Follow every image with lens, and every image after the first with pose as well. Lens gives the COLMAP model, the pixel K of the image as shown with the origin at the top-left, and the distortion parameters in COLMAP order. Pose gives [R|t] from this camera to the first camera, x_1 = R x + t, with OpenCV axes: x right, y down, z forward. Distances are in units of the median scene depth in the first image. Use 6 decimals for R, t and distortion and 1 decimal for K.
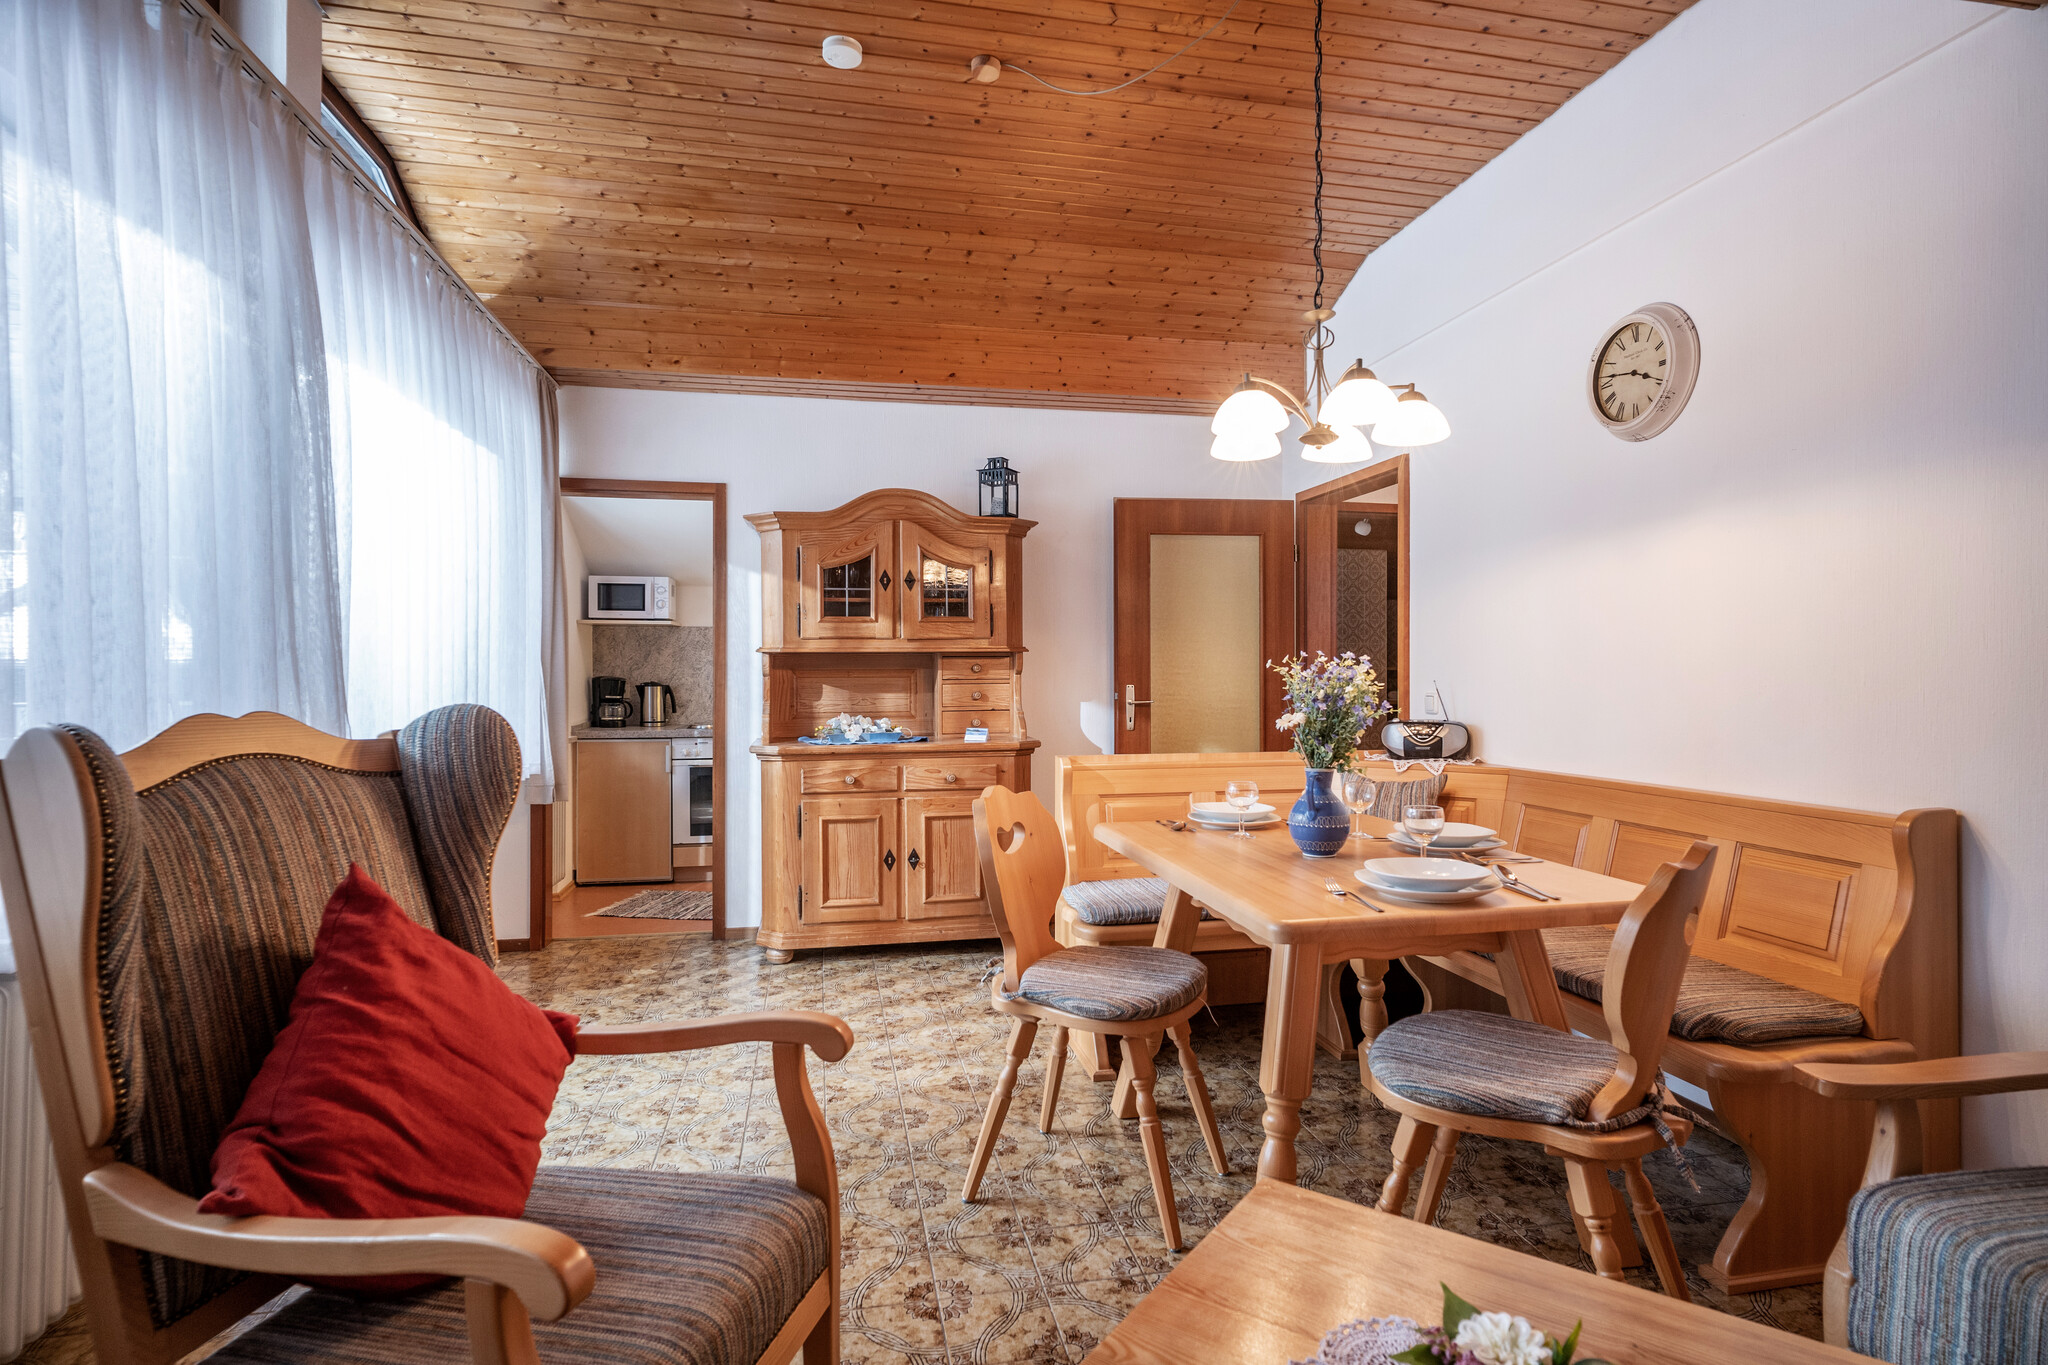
lens RADIAL K [[1046.6, 0, 1025.4], [0, 1046.6, 680.2], [0, 0, 1]] dist [0.000812, 0.000621]
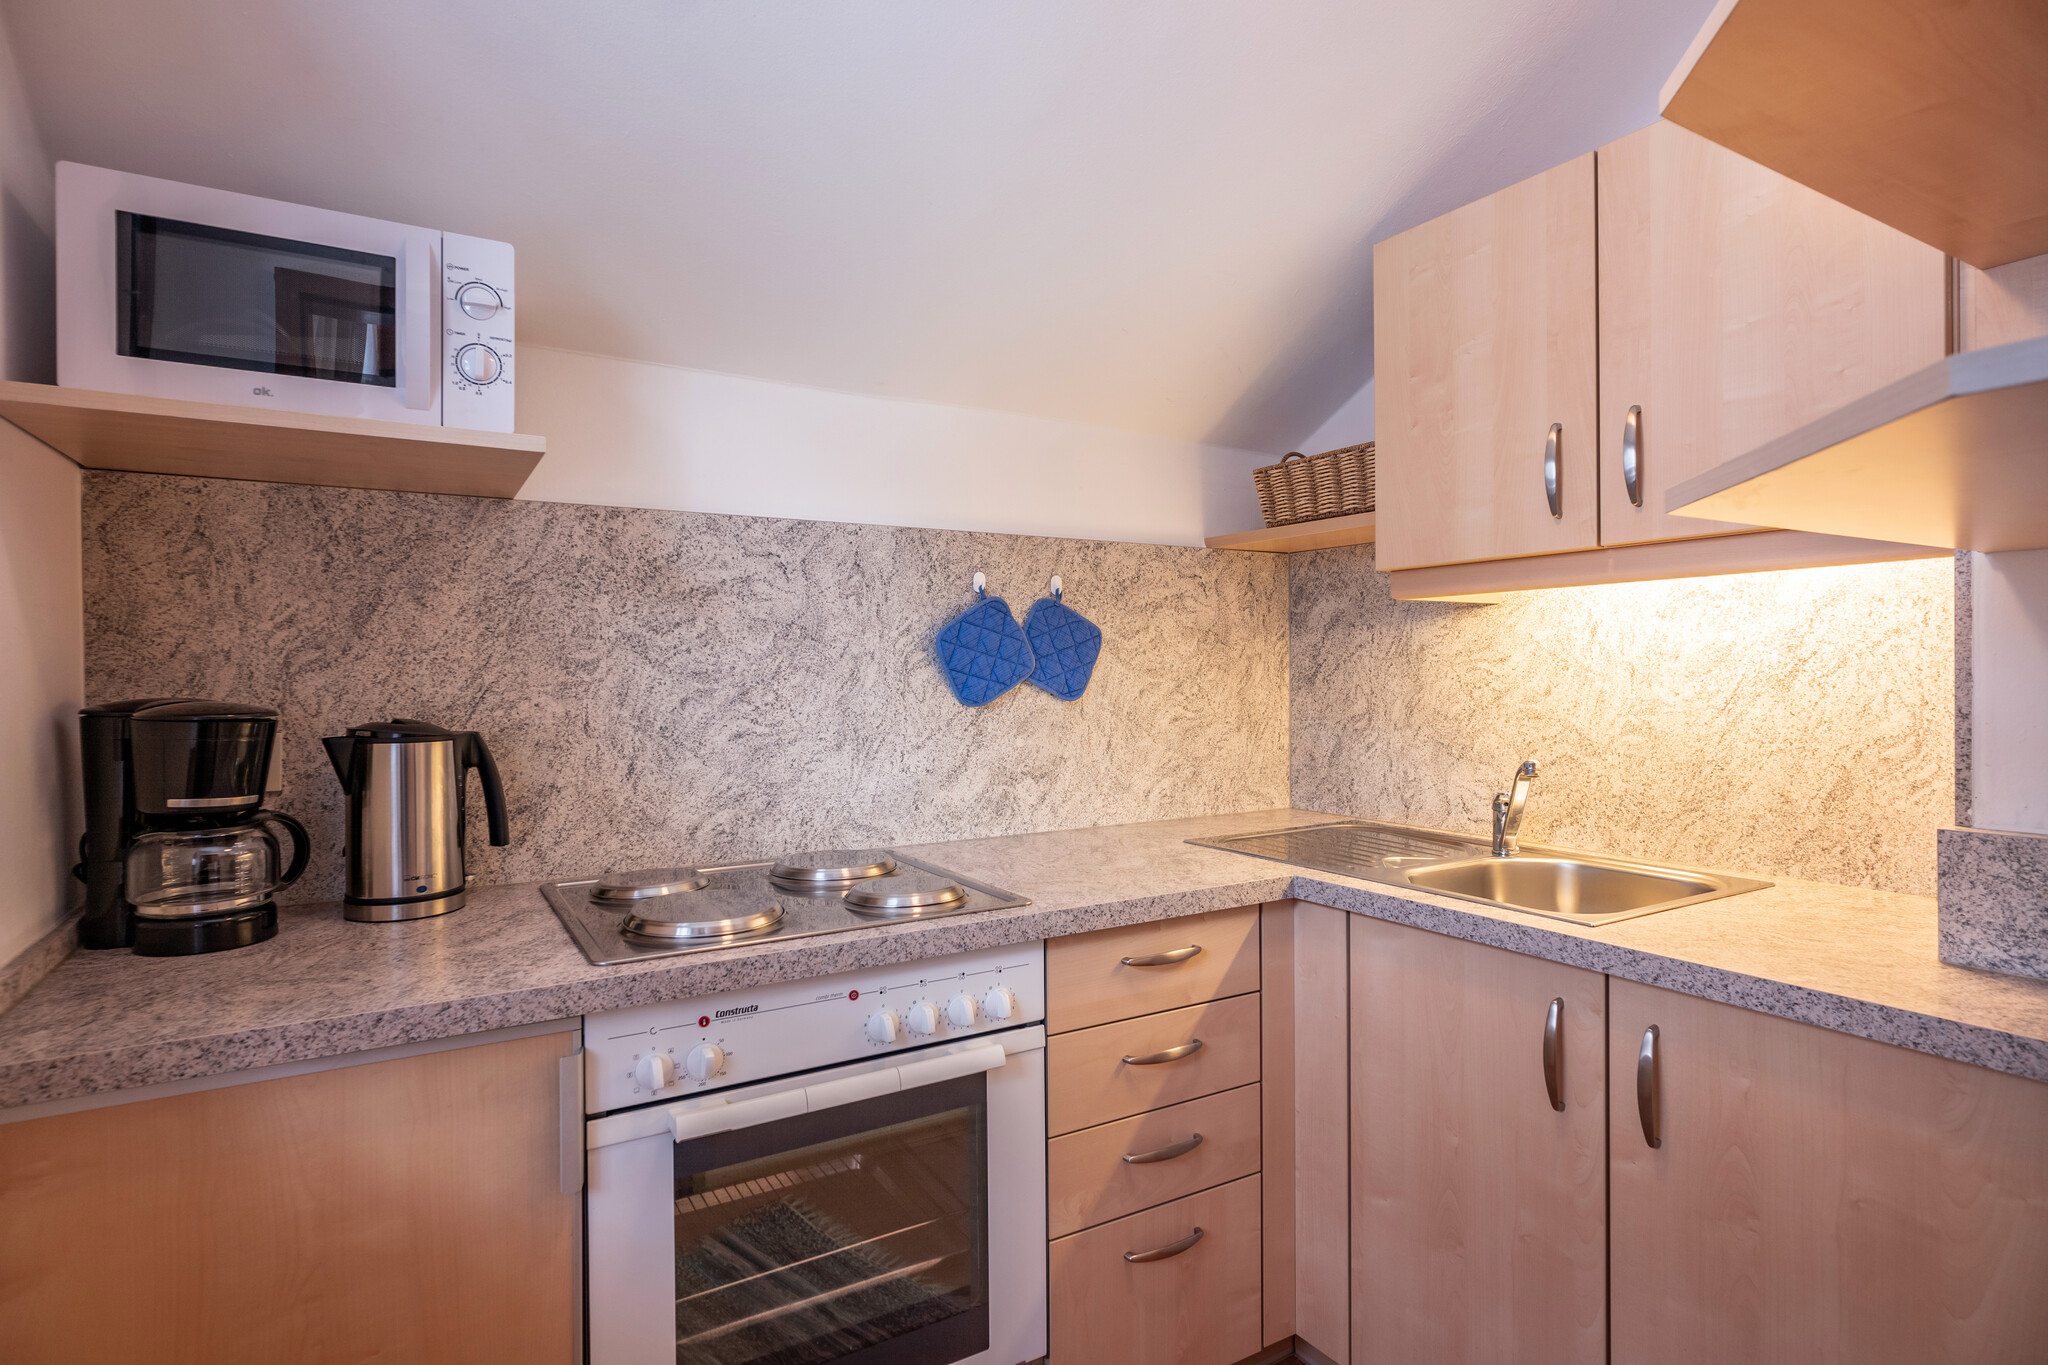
lens RADIAL K [[1046.6, 0, 1029.1], [0, 1046.6, 681.0], [0, 0, 1]] dist [0.000812, 0.000621]
pose [[0.942552, -0.005352, 0.334016, -0.303581], [0.004000, 0.999981, 0.004736, -0.008032], [-0.334035, -0.003128, 0.942556, 0.735333]]
